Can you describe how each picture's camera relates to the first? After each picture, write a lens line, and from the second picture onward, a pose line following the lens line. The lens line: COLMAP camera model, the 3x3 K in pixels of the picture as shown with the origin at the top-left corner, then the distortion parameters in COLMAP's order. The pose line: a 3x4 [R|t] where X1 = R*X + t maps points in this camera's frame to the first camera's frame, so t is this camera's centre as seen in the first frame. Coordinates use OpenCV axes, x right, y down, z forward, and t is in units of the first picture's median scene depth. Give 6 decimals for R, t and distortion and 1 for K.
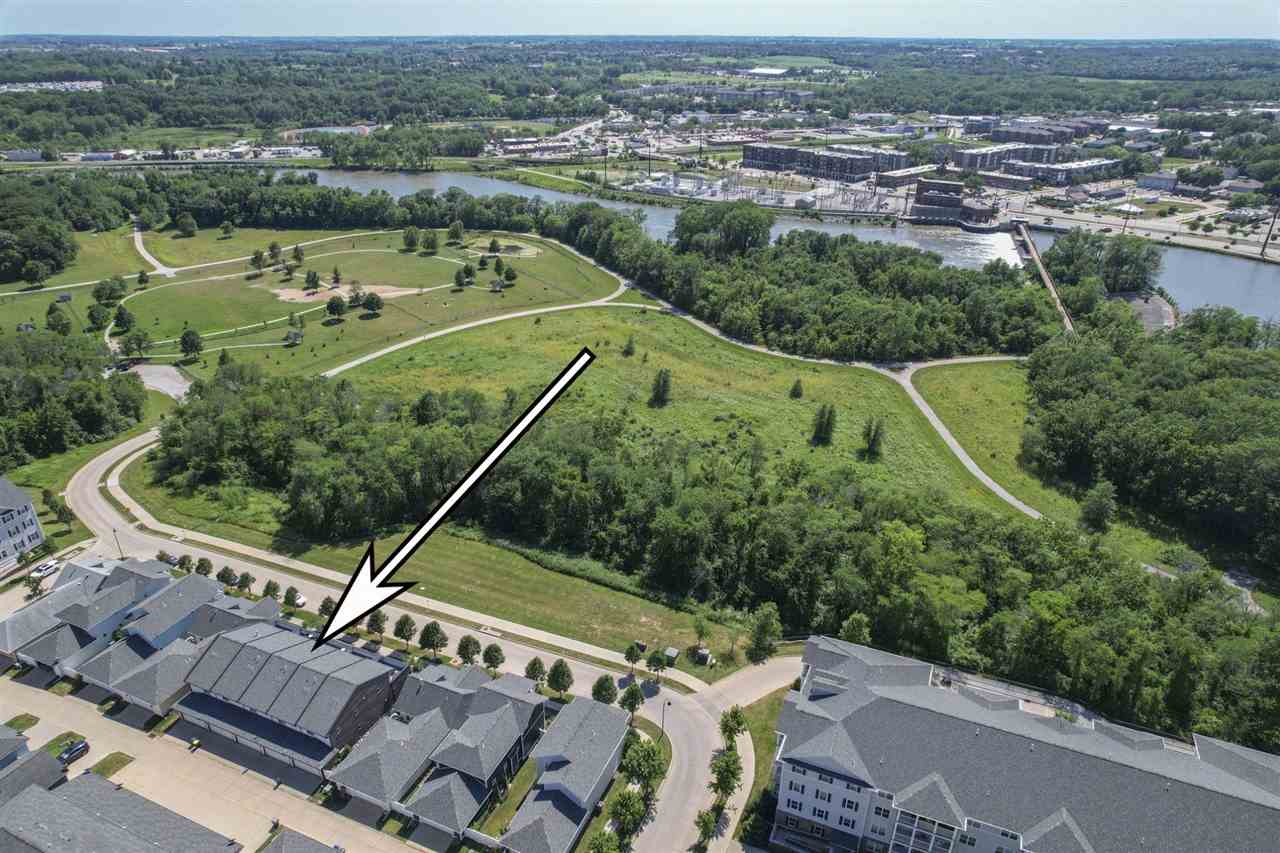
lens RADIAL K [[823.2, 0, 645.4], [0, 823.2, 427.9], [0, 0, 1]] dist [-0.069819, 0.067644]
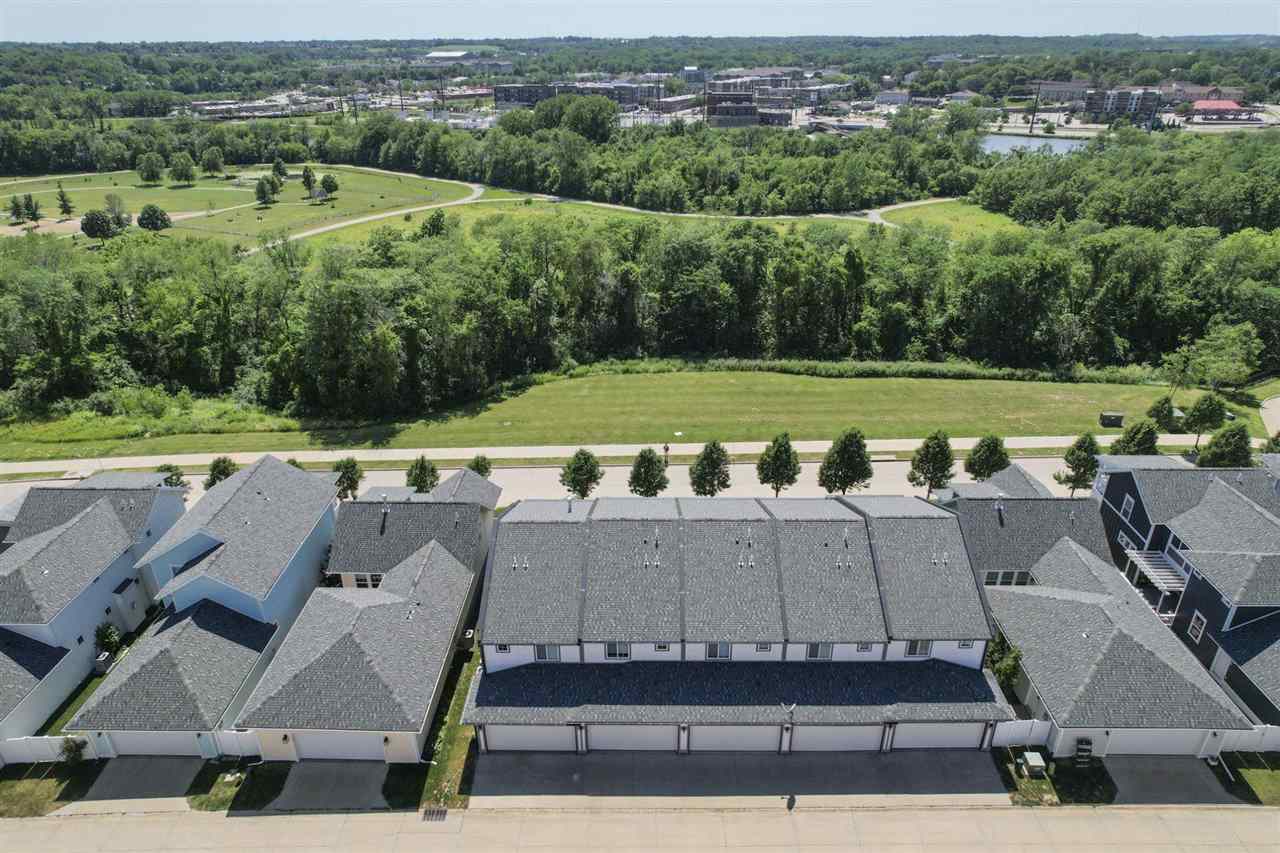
lens RADIAL K [[823.2, 0, 641.5], [0, 823.2, 425.8], [0, 0, 1]] dist [-0.069819, 0.067644]
pose [[0.925051, -0.173720, 0.337790, -0.169059], [0.176880, 0.983994, 0.021660, 0.061736], [-0.336146, 0.039712, 0.940972, 0.174640]]
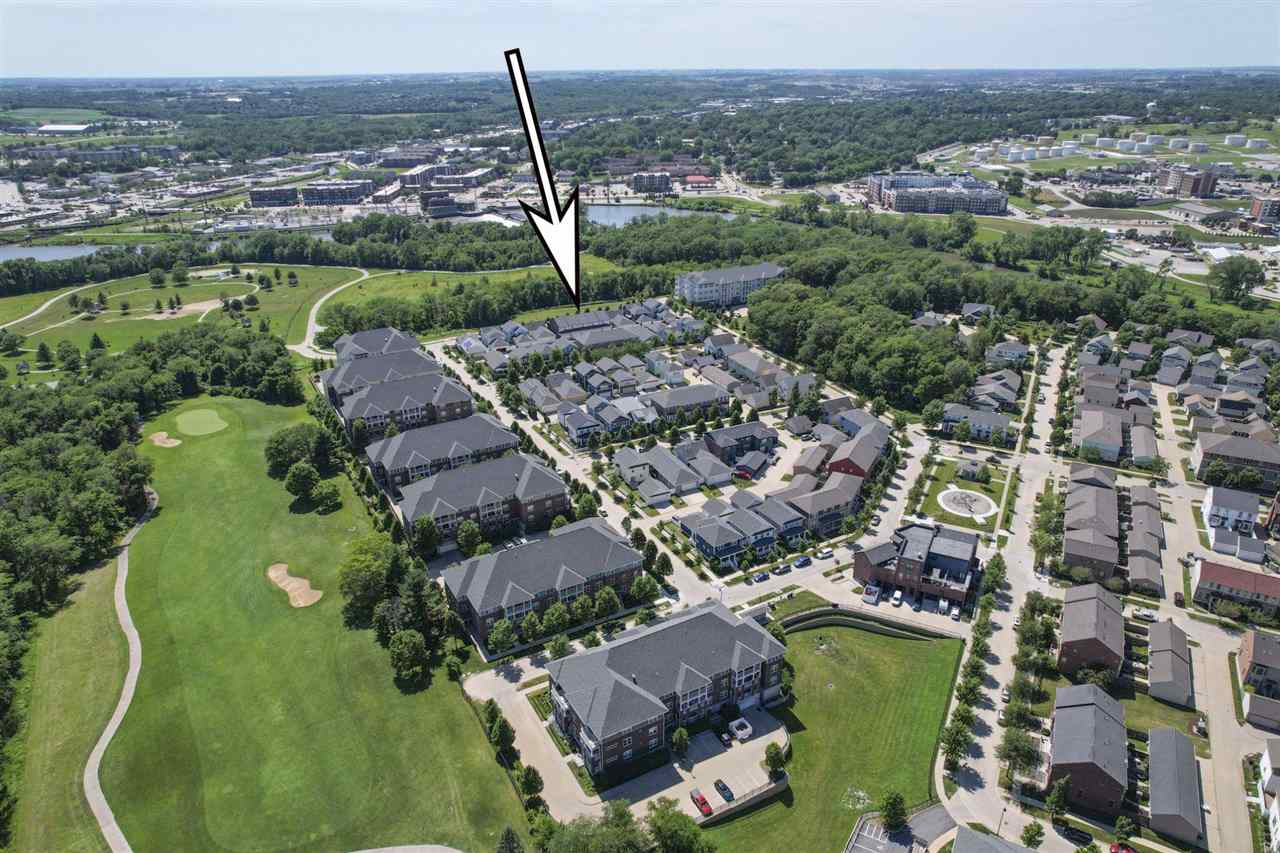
lens RADIAL K [[823.2, 0, 650.4], [0, 823.2, 425.1], [0, 0, 1]] dist [-0.069819, 0.067644]
pose [[0.652347, -0.315845, 0.688974, -0.765903], [0.342676, 0.933725, 0.103587, 0.129214], [-0.676030, 0.168520, 0.717345, -0.441226]]
